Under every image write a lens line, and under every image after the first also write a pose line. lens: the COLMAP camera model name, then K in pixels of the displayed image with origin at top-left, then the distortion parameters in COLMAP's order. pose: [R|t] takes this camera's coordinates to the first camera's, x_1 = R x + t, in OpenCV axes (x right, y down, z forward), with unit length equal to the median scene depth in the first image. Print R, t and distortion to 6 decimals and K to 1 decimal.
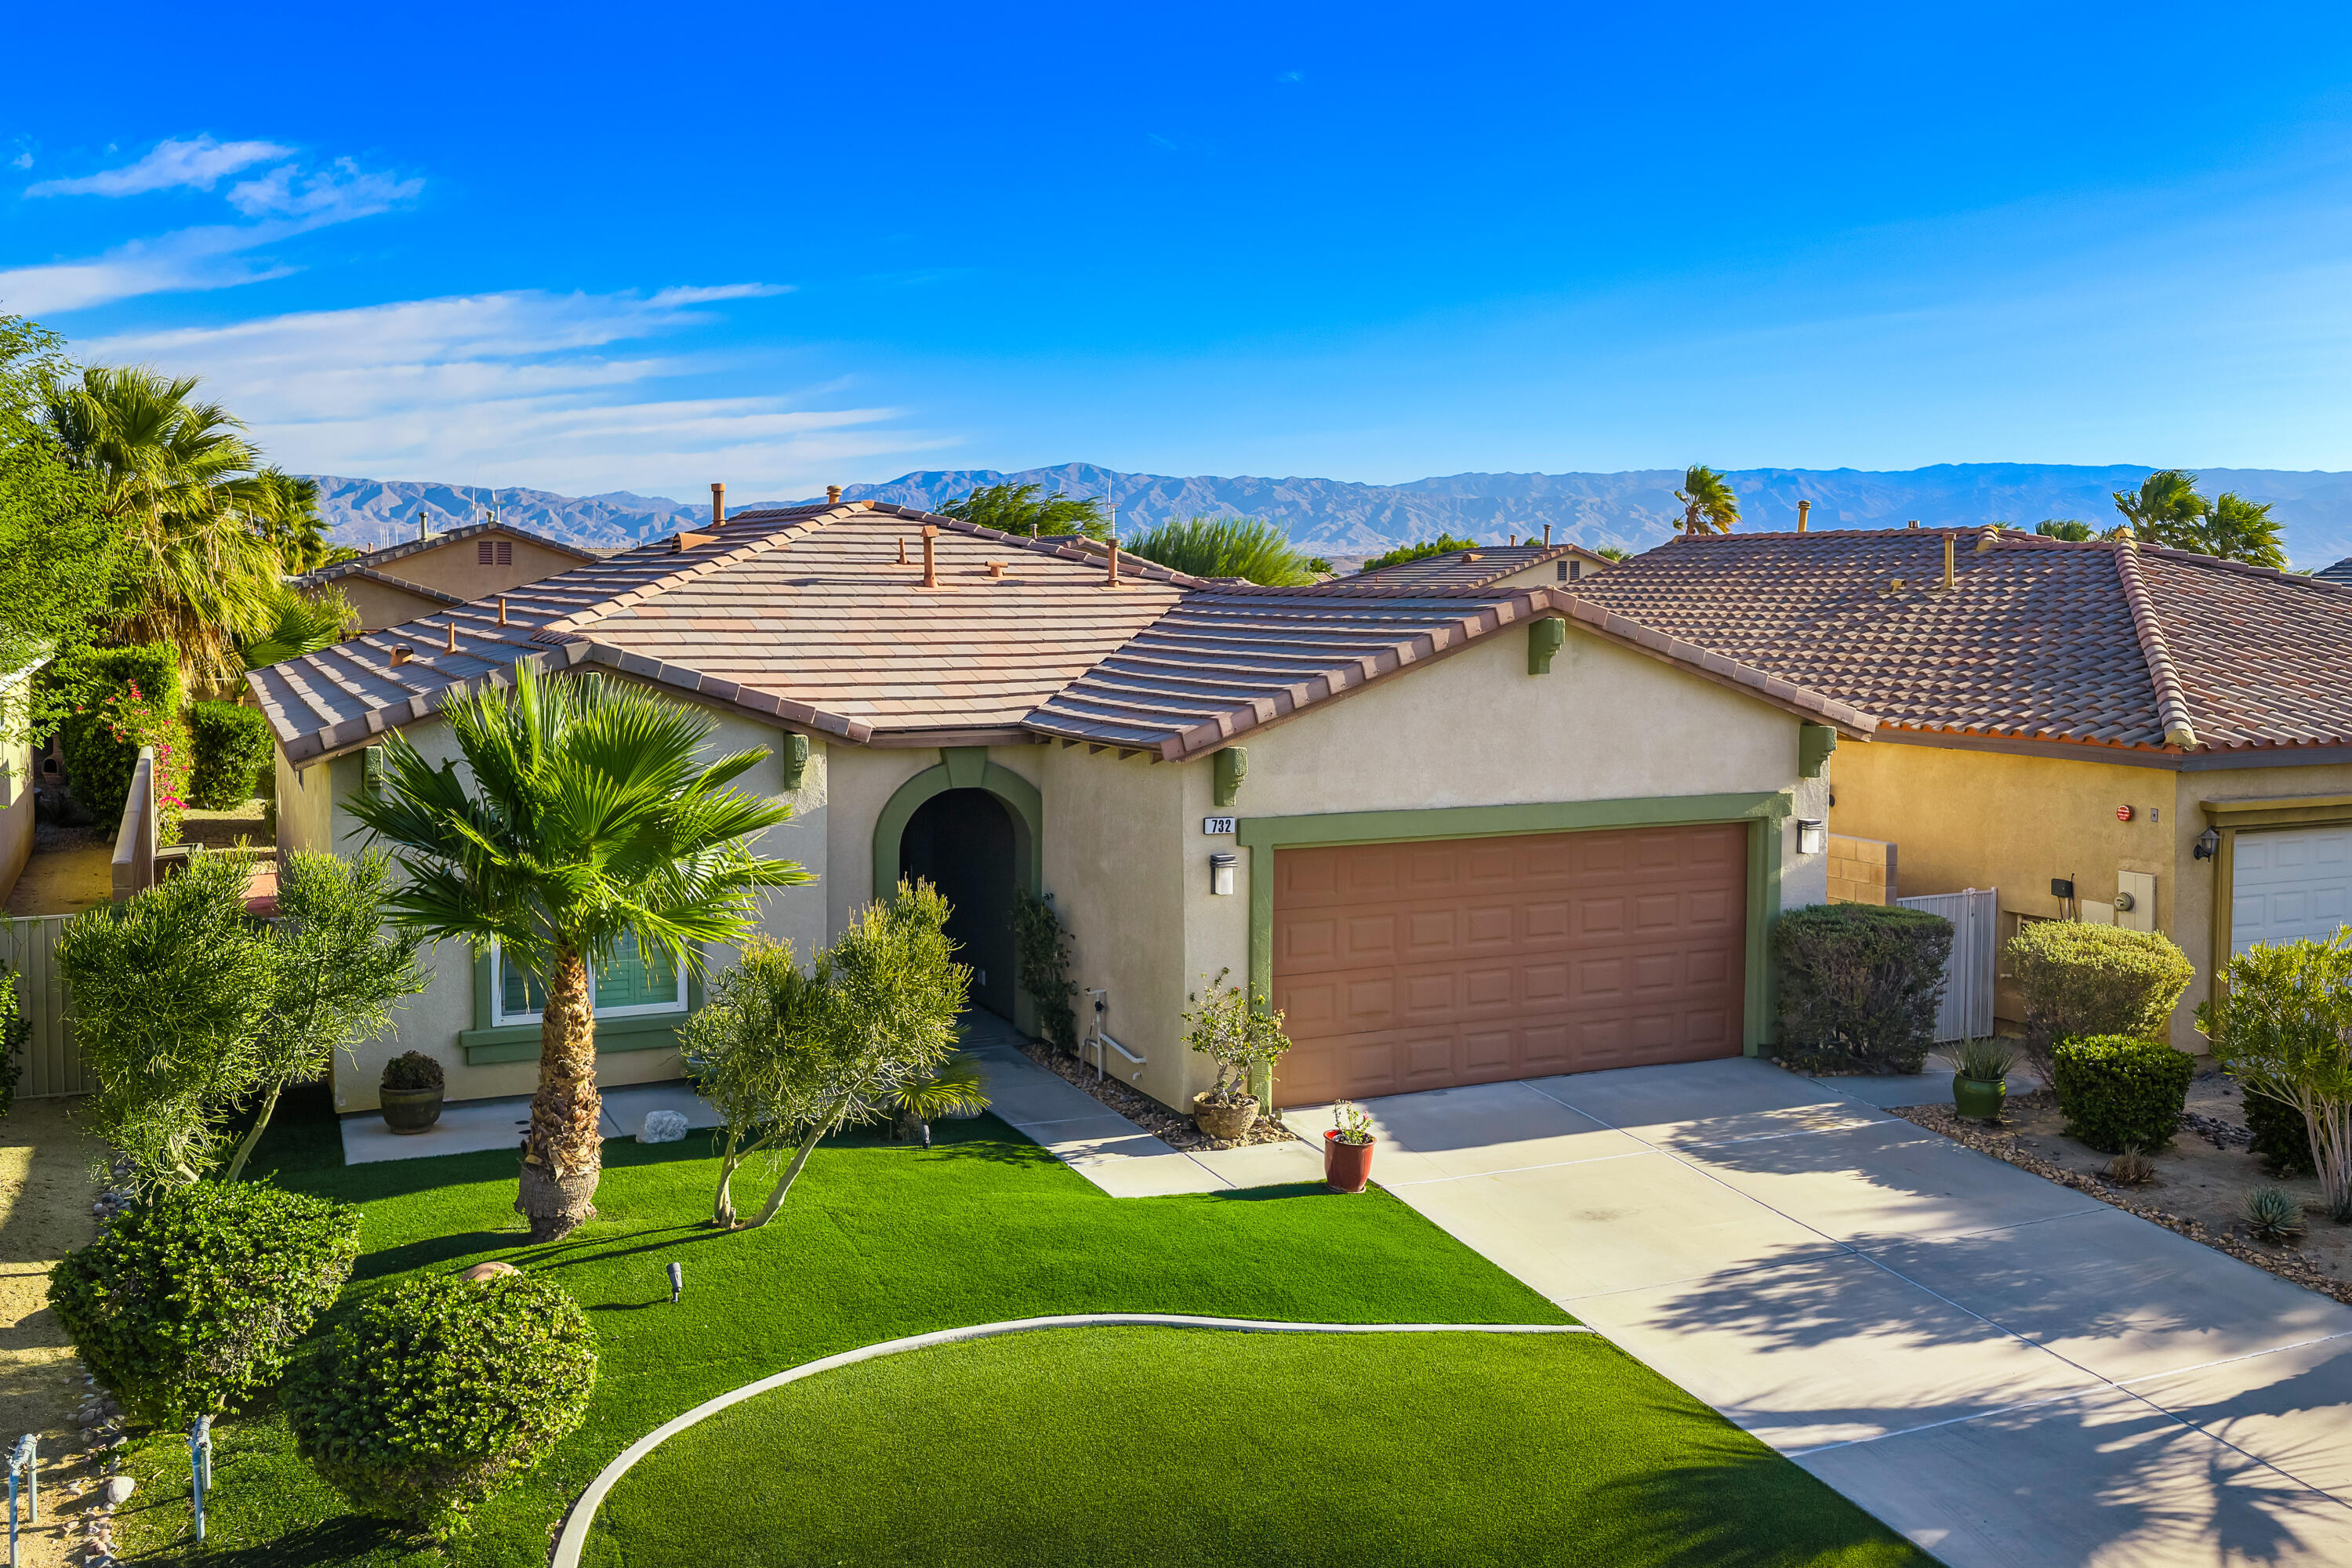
lens RADIAL K [[1998.9, 0, 1176.0], [0, 1998.9, 784.0], [0, 0, 1]] dist [0.004085, -0.003651]
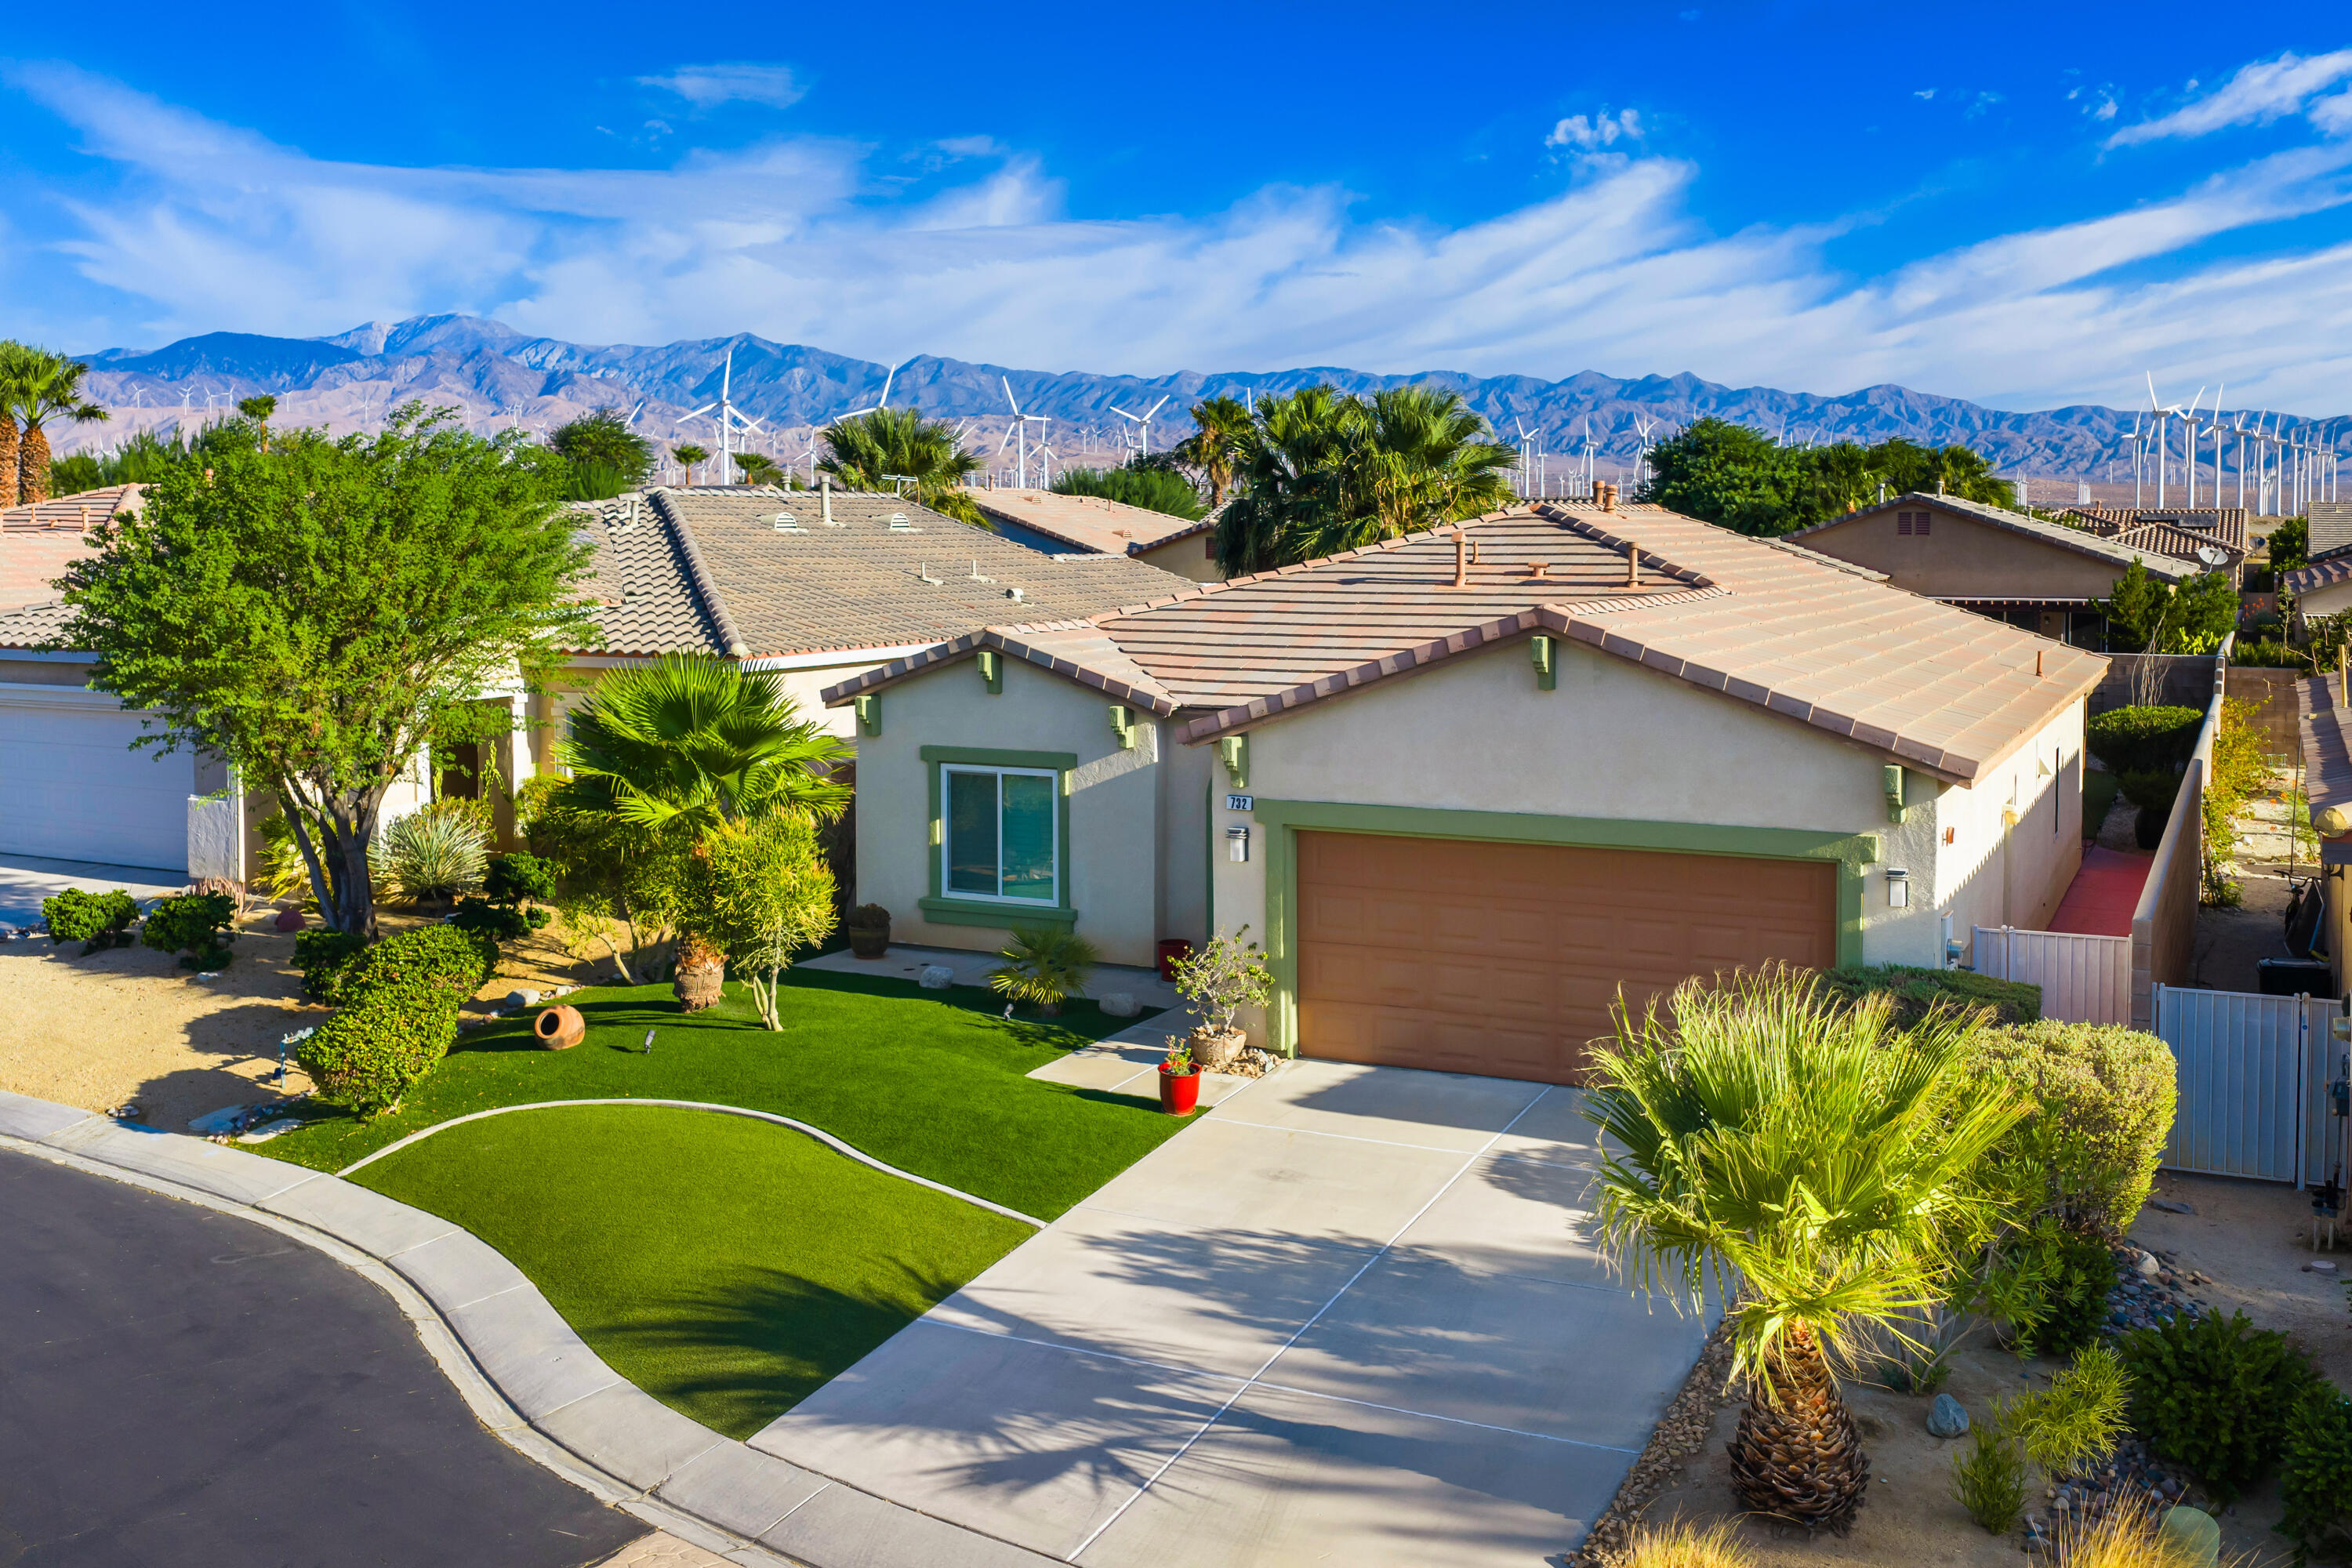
lens RADIAL K [[1998.9, 0, 1176.0], [0, 1998.9, 784.0], [0, 0, 1]] dist [0.004085, -0.003651]
pose [[0.663399, 0.089377, -0.742909, 1.059269], [-0.073191, 0.995831, 0.054448, -0.063032], [0.744678, 0.018254, 0.667174, 0.223944]]
